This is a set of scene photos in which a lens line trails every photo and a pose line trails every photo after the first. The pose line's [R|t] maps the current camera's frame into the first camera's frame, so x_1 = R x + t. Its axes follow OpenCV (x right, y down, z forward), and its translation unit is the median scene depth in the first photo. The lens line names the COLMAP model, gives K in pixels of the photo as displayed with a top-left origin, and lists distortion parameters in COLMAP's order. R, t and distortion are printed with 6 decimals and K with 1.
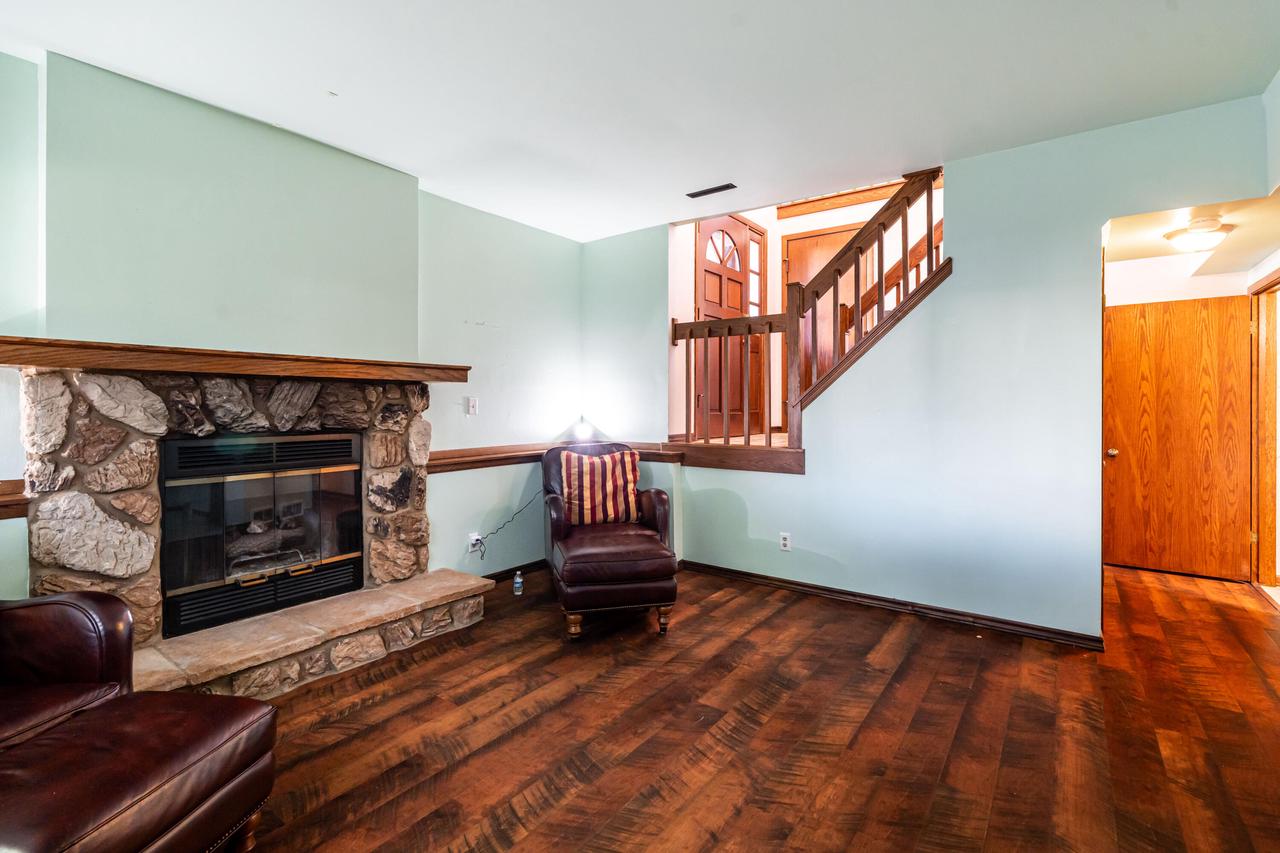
lens RADIAL K [[600.0, 0, 635.7], [0, 600.0, 404.2], [0, 0, 1]] dist [-0.005324, -0.000118]
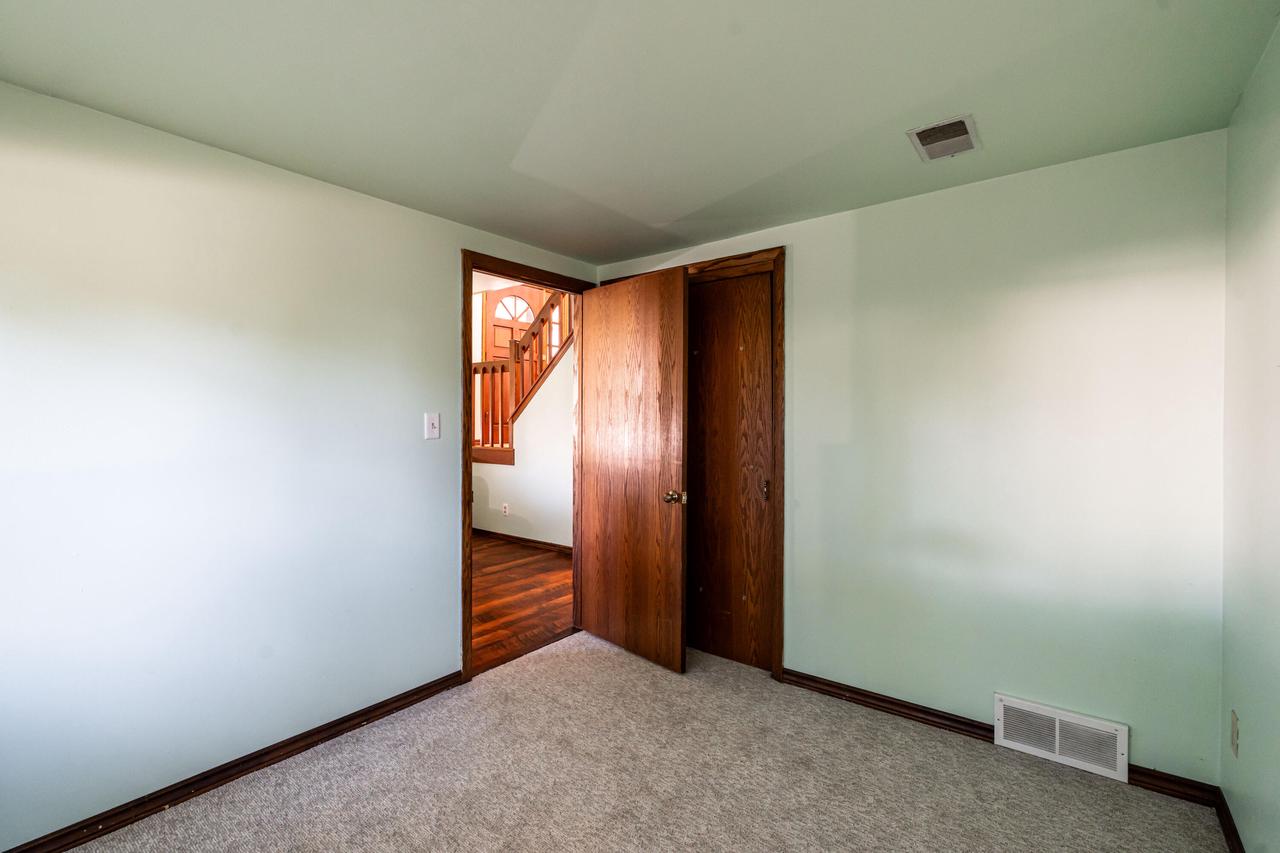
lens RADIAL K [[582.1, 0, 634.4], [0, 582.1, 421.9], [0, 0, 1]] dist [-0.004130, 0.000730]
pose [[0.999515, 0.004763, -0.030774, 0.874257], [-0.004817, 0.999987, -0.001671, 0.010382], [0.030765, 0.001818, 0.999525, -0.650725]]
